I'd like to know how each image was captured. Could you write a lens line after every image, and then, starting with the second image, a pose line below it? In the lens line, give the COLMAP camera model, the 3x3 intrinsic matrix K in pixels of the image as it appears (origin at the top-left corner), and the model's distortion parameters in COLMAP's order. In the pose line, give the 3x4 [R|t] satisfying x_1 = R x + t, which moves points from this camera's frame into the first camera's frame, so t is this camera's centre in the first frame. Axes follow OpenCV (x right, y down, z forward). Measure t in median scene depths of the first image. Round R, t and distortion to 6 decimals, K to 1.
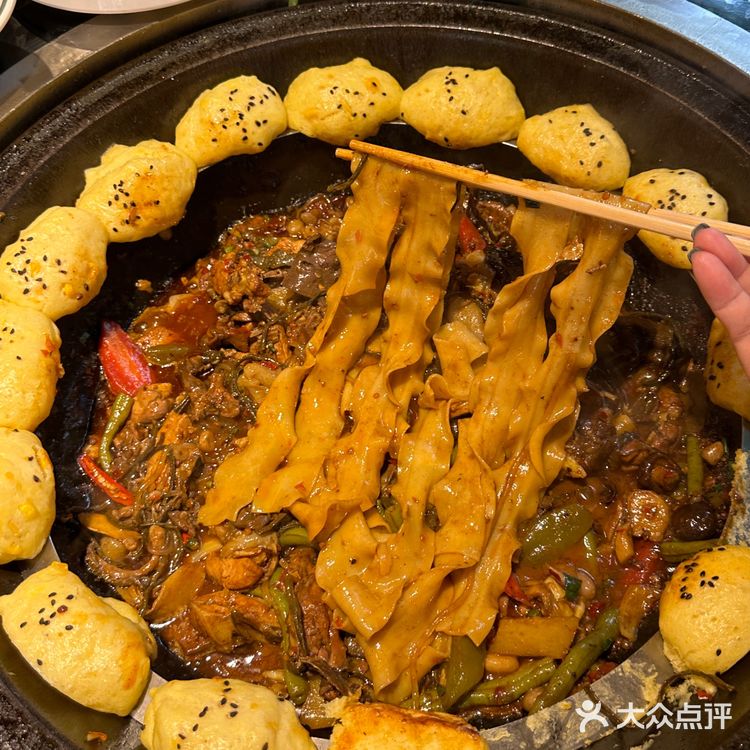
lens RADIAL K [[900.7, 0, 375.0], [0, 900.7, 375.0], [0, 0, 1]] dist [0.027328, 0.003345]
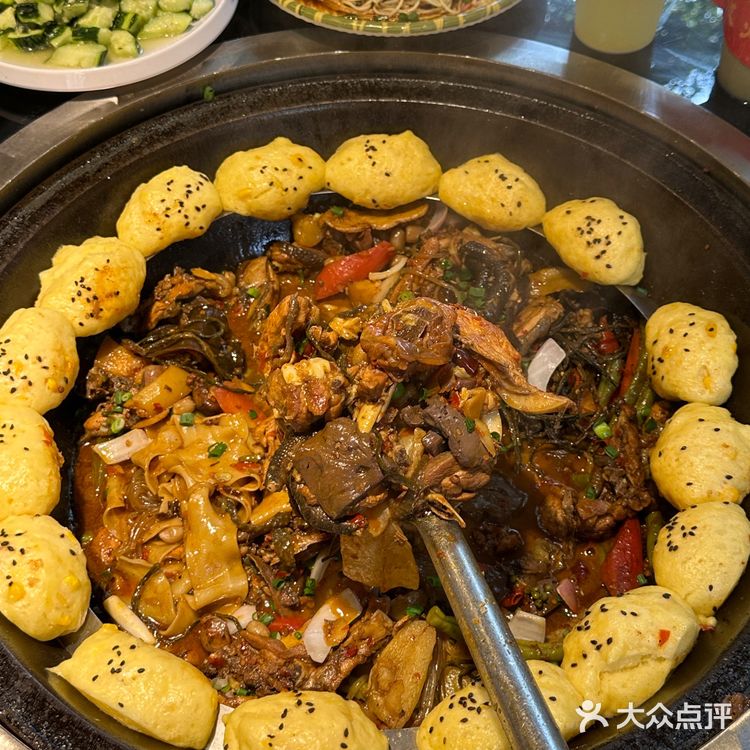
lens RADIAL K [[1157.3, 0, 375.0], [0, 1157.3, 375.0], [0, 0, 1]] dist [0.112554, -0.072783]
pose [[0.978122, -0.149919, 0.144227, -0.153230], [0.167526, 0.978681, -0.118821, 0.105417], [-0.123339, 0.140383, 0.982385, -0.324891]]
